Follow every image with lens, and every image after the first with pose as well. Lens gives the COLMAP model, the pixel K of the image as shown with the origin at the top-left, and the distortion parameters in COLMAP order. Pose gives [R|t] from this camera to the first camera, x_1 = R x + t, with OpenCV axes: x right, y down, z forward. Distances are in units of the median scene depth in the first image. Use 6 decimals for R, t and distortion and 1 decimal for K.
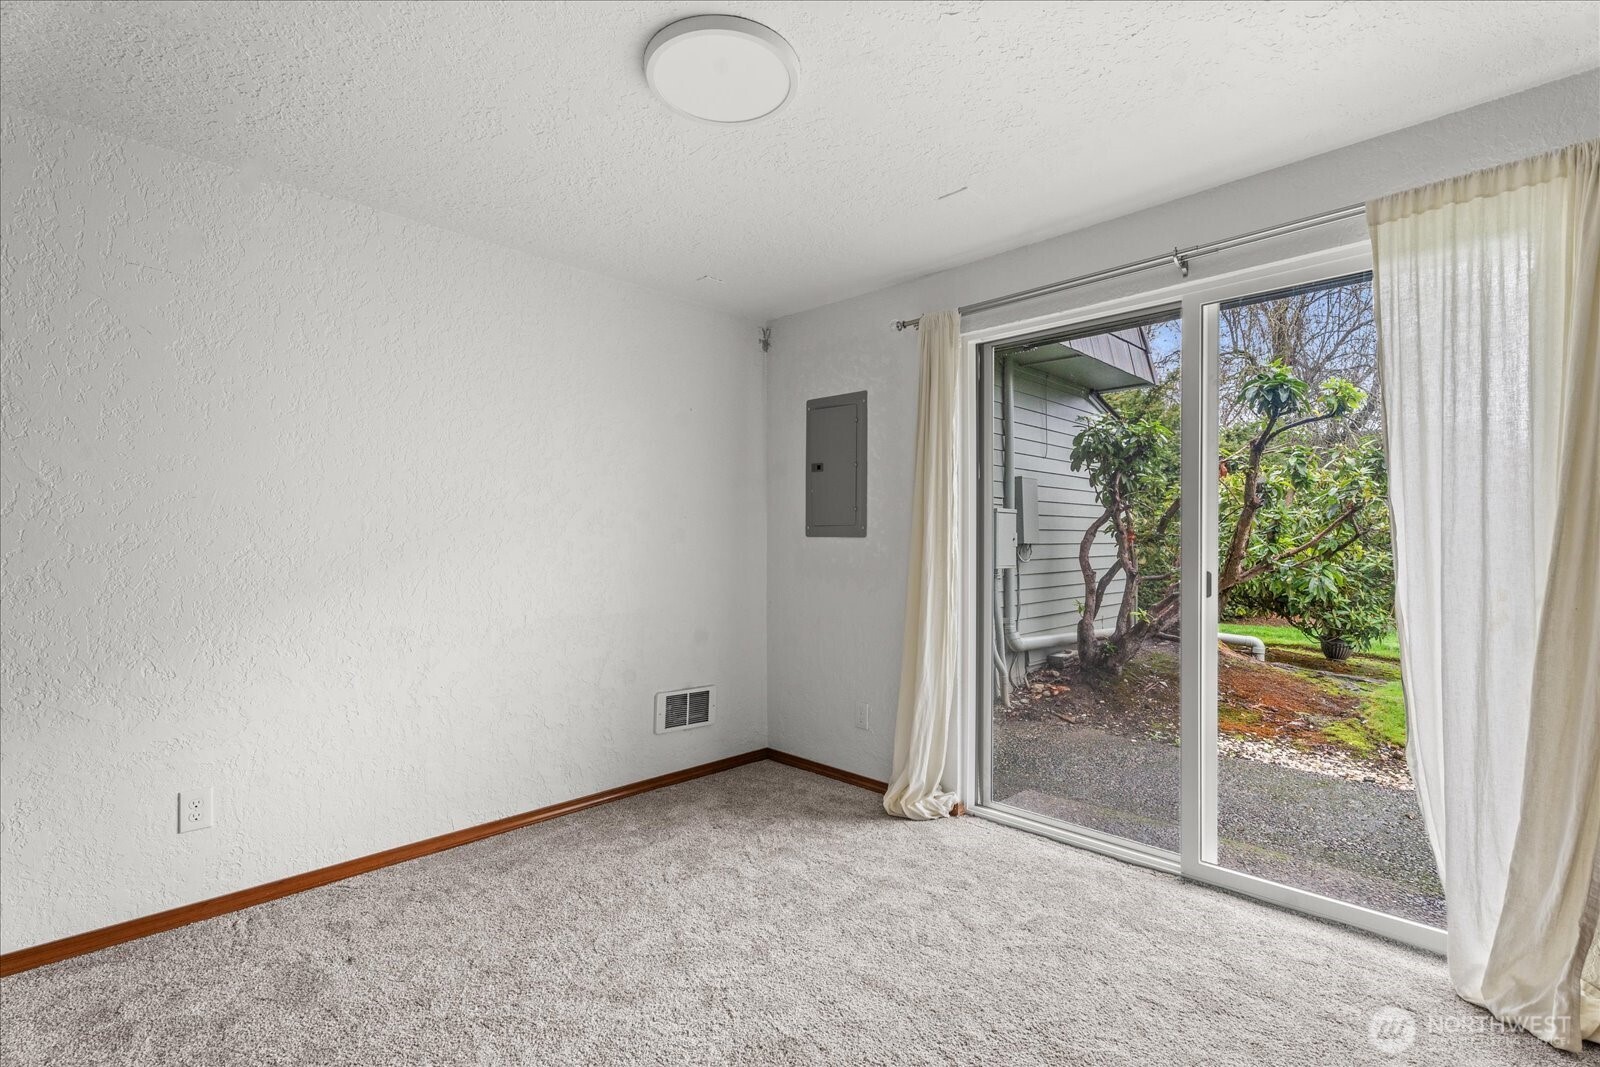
lens RADIAL K [[729.2, 0, 799.9], [0, 729.2, 542.6], [0, 0, 1]] dist [0.003880, 0.000379]
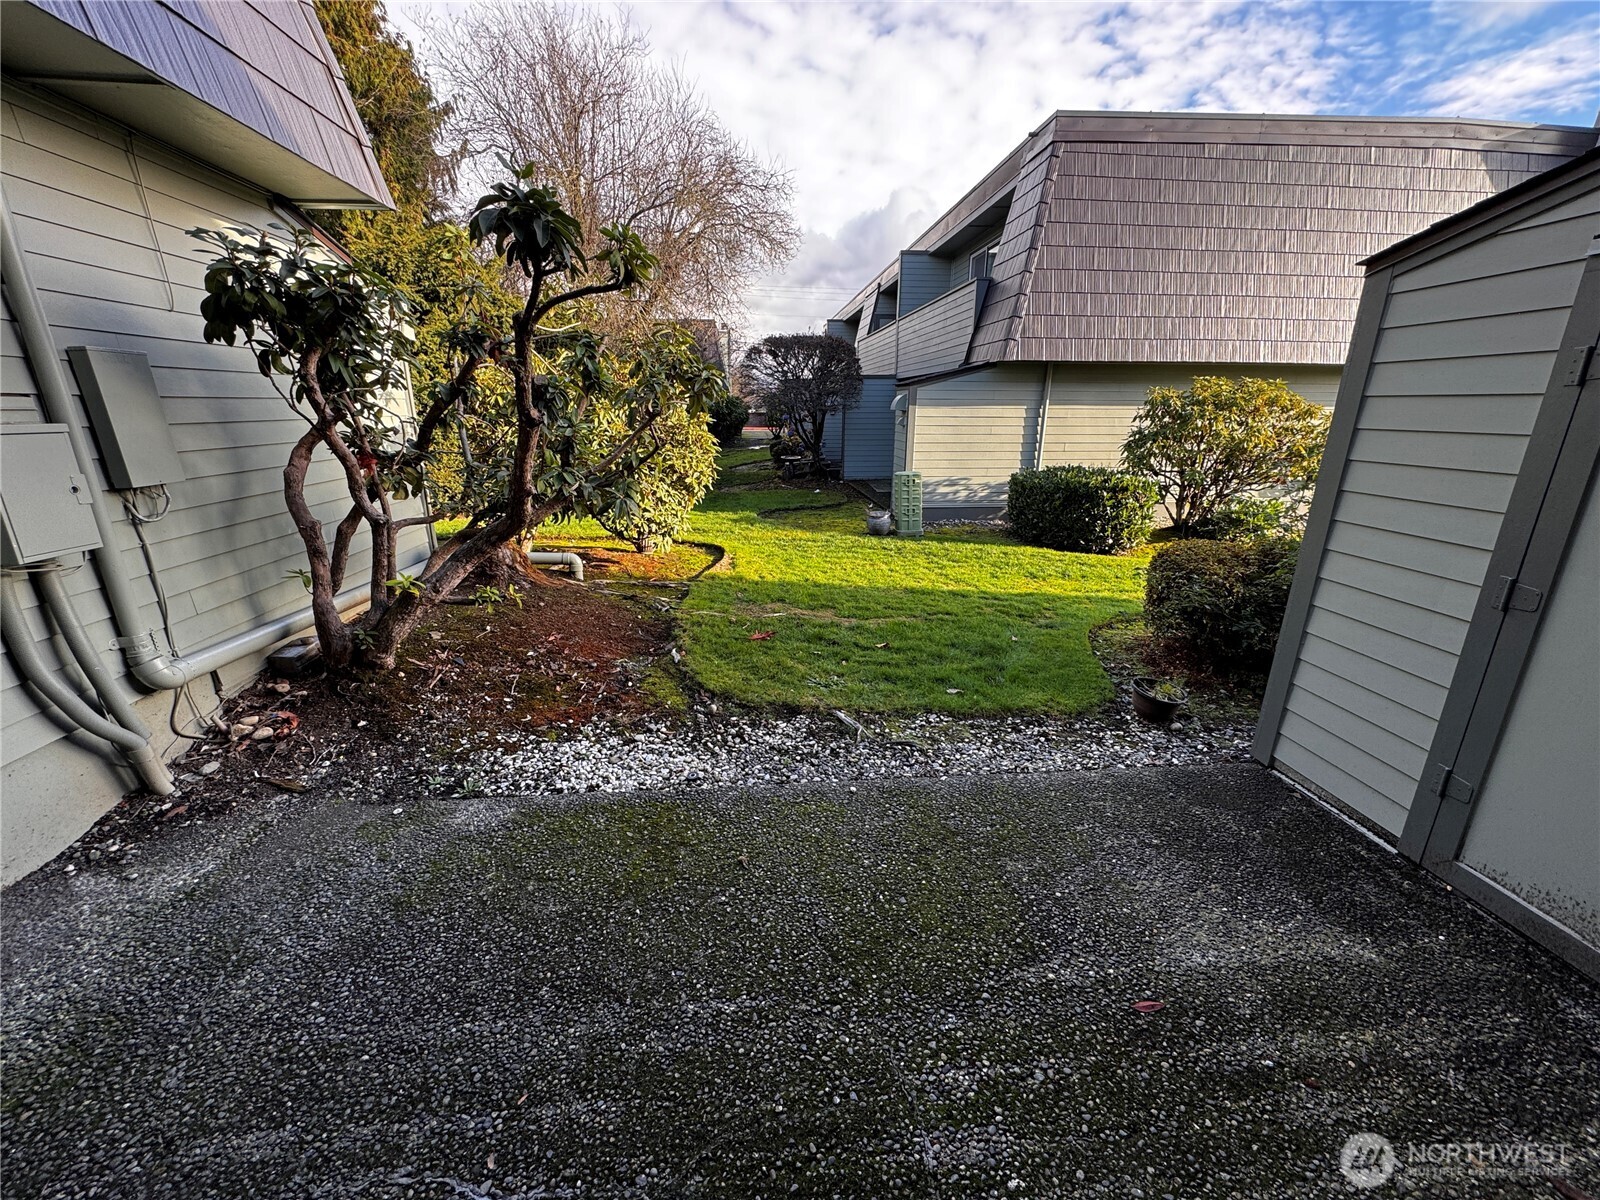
lens RADIAL K [[634.8, 0, 800.0], [0, 634.8, 600.0], [0, 0, 1]] dist [0.000278, 0.000077]
pose [[0.647854, -0.224245, 0.728010, 0.356392], [0.001990, 0.956184, 0.292758, -0.069677], [-0.761762, -0.188216, 0.619914, 0.468576]]
